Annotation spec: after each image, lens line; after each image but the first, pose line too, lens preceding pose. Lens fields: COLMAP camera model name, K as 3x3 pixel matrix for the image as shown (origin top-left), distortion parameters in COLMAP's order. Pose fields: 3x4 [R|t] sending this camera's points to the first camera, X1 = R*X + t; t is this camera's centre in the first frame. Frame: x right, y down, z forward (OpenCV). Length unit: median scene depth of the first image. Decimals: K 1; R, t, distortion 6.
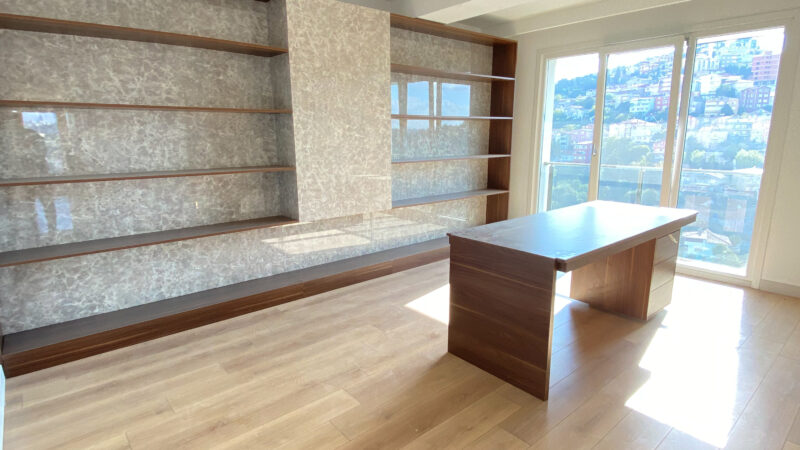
lens RADIAL K [[440.9, 0, 401.1], [0, 440.9, 223.0], [0, 0, 1]] dist [0.013036, -0.023569]
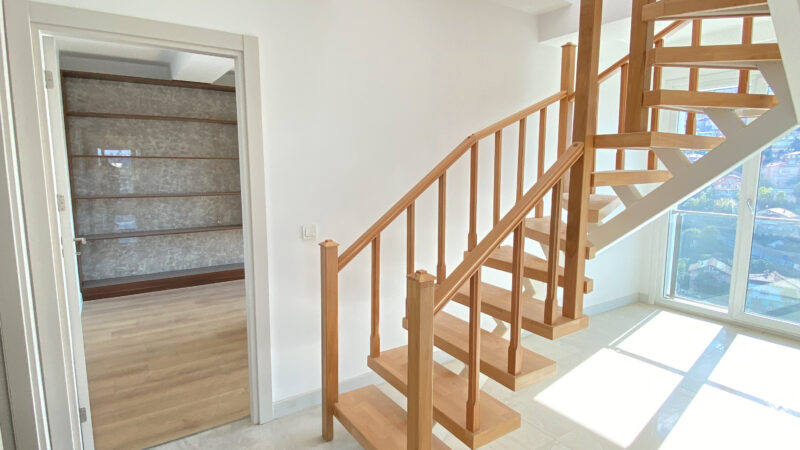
lens RADIAL K [[440.9, 0, 401.5], [0, 440.9, 221.0], [0, 0, 1]] dist [0.013036, -0.023569]
pose [[0.993873, 0.026783, -0.107230, 0.509604], [-0.034553, 0.996859, -0.071267, 0.080358], [0.104984, 0.074535, 0.991677, -0.594517]]
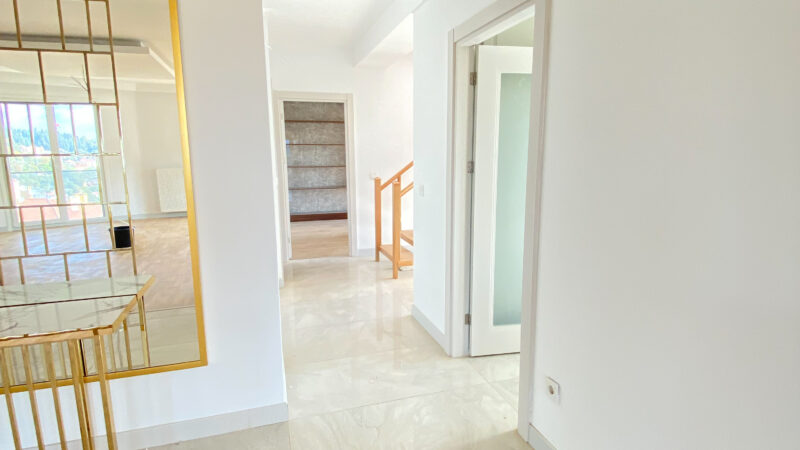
lens RADIAL K [[440.9, 0, 401.6], [0, 440.9, 227.8], [0, 0, 1]] dist [0.013036, -0.023569]
pose [[0.921483, 0.068707, -0.382295, 1.084002], [-0.077330, 0.996979, -0.007216, 0.268627], [0.380644, 0.036212, 0.924012, -1.464385]]
